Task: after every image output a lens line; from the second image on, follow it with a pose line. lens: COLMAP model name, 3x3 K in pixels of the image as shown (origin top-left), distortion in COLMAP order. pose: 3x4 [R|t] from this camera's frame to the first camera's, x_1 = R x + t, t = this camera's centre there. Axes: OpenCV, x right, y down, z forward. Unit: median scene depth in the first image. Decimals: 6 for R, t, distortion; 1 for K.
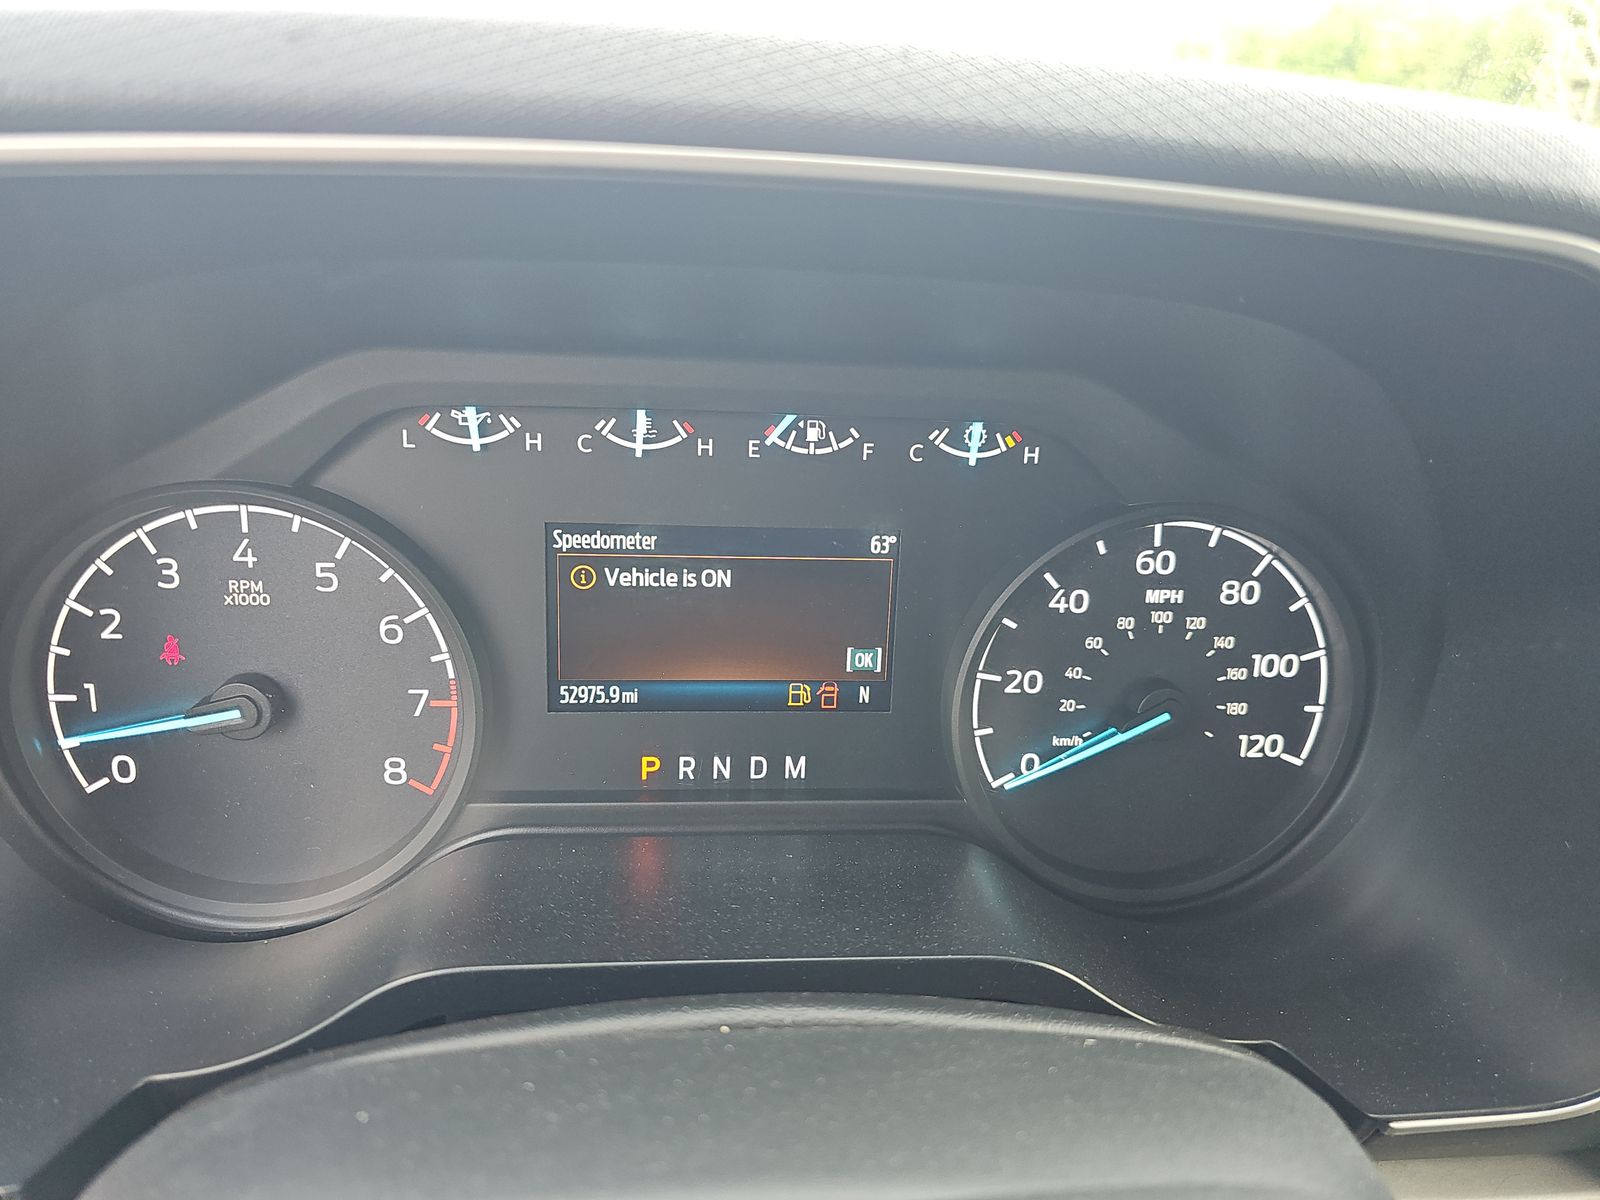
lens RADIAL K [[1062.5, 0, 798.0], [0, 1062.5, 594.3], [0, 0, 1]] dist [0.037395, -0.033632]
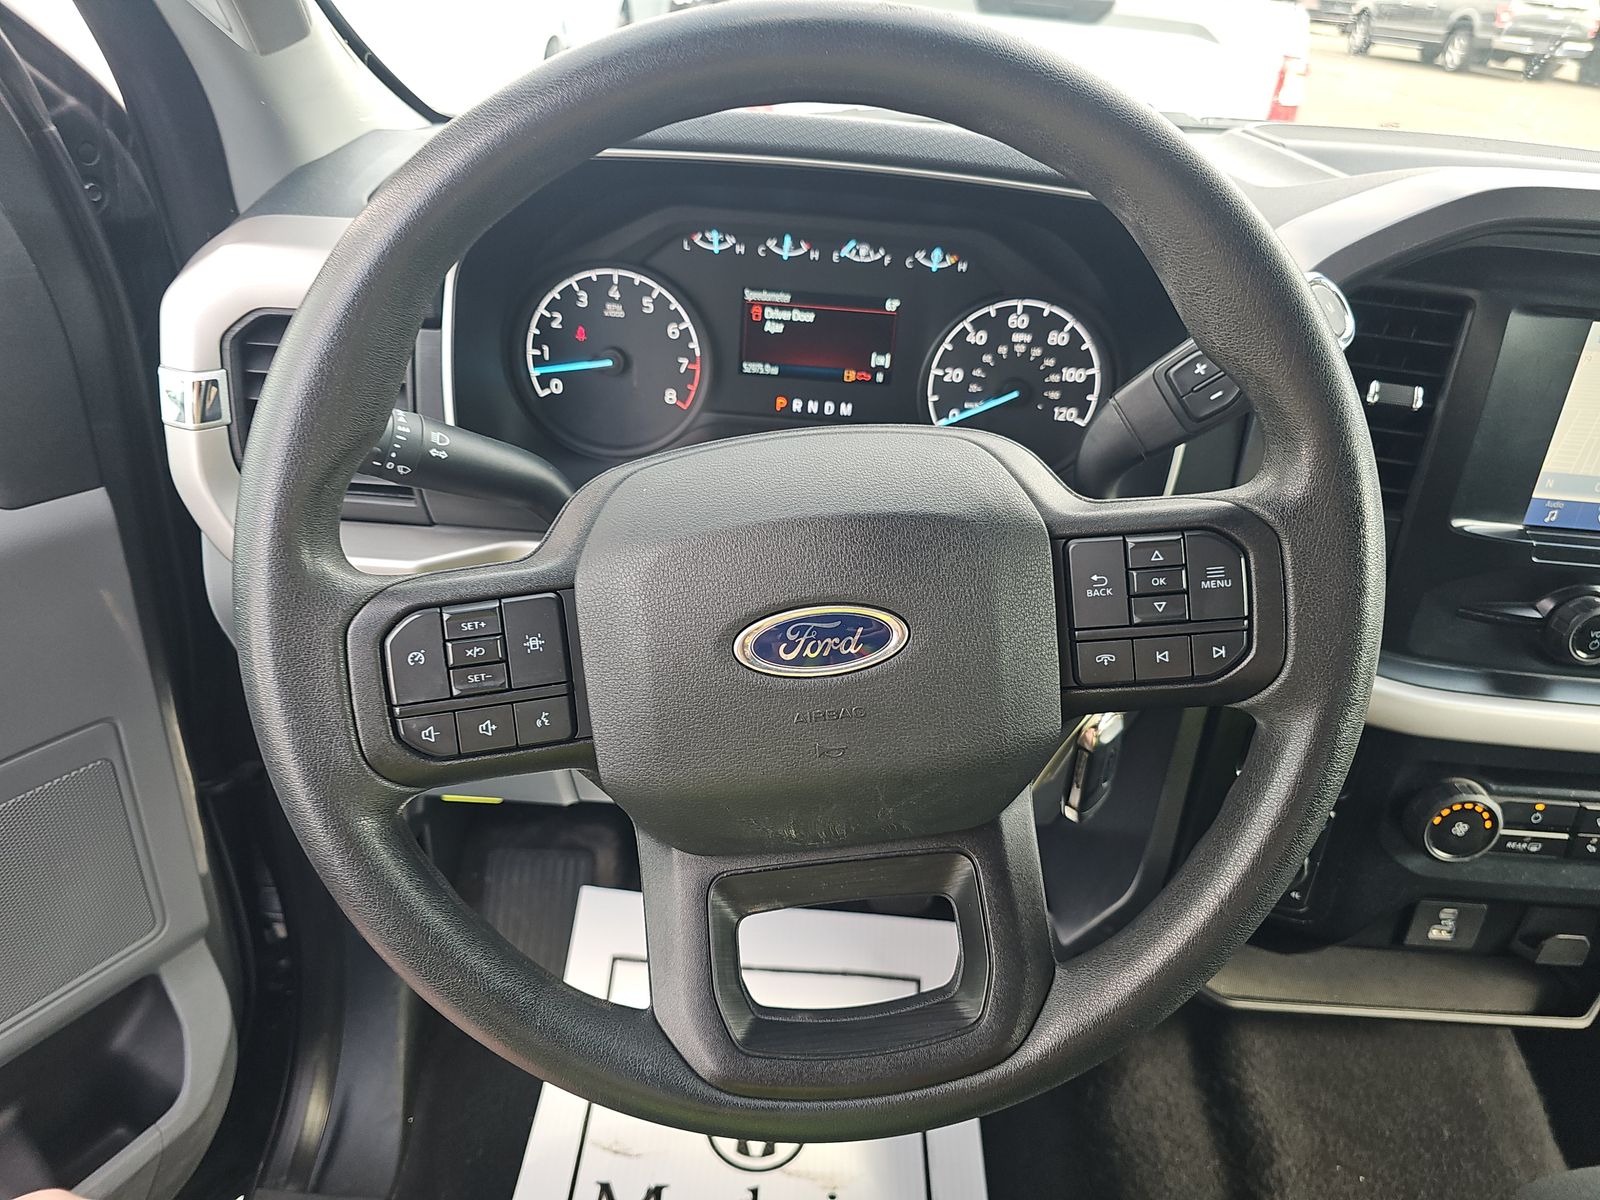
lens RADIAL K [[1062.5, 0, 809.4], [0, 1062.5, 589.8], [0, 0, 1]] dist [0.037395, -0.033632]
pose [[0.997233, 0.064174, -0.037523, 0.028831], [-0.057342, 0.985270, 0.161107, 0.184688], [0.047309, -0.158510, 0.986223, -1.253445]]
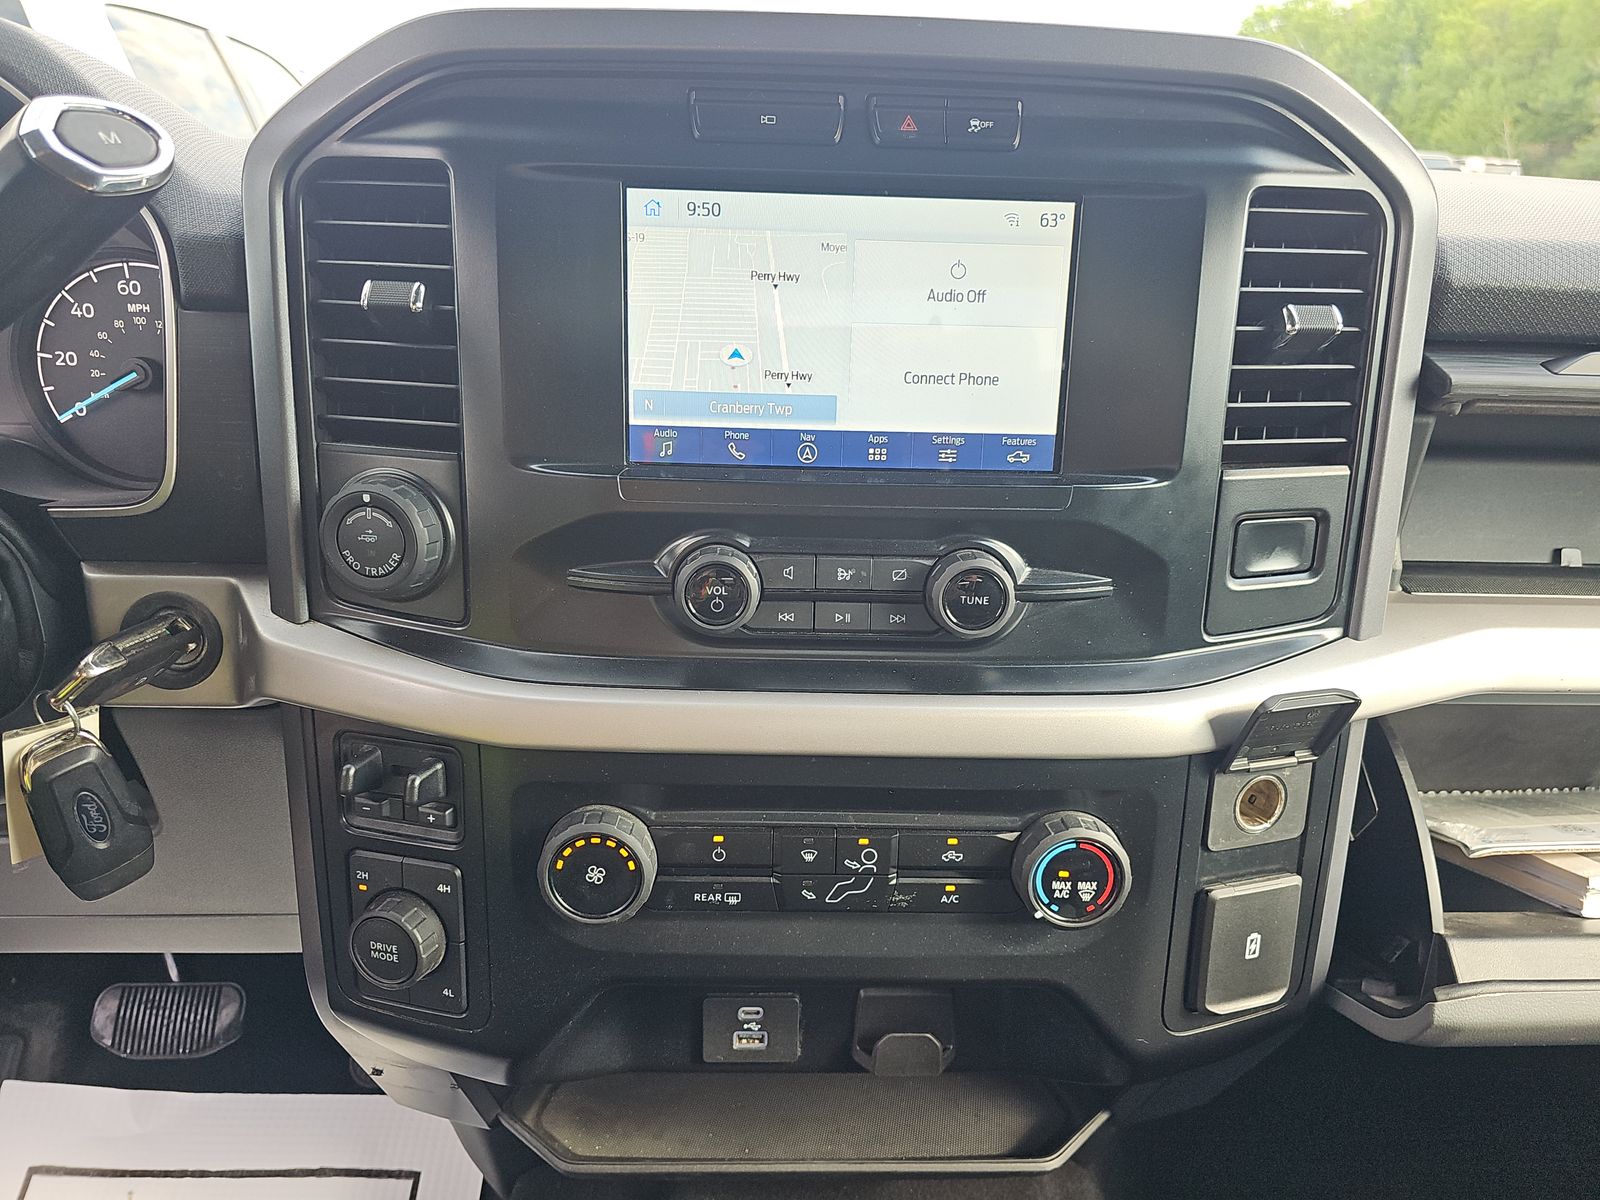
lens RADIAL K [[1062.5, 0, 801.7], [0, 1062.5, 594.1], [0, 0, 1]] dist [0.037395, -0.033632]
pose [[0.998840, -0.007048, -0.047628, 1.550670], [0.006643, 0.999941, -0.008652, 0.508507], [0.047686, 0.008326, 0.998828, -0.736690]]
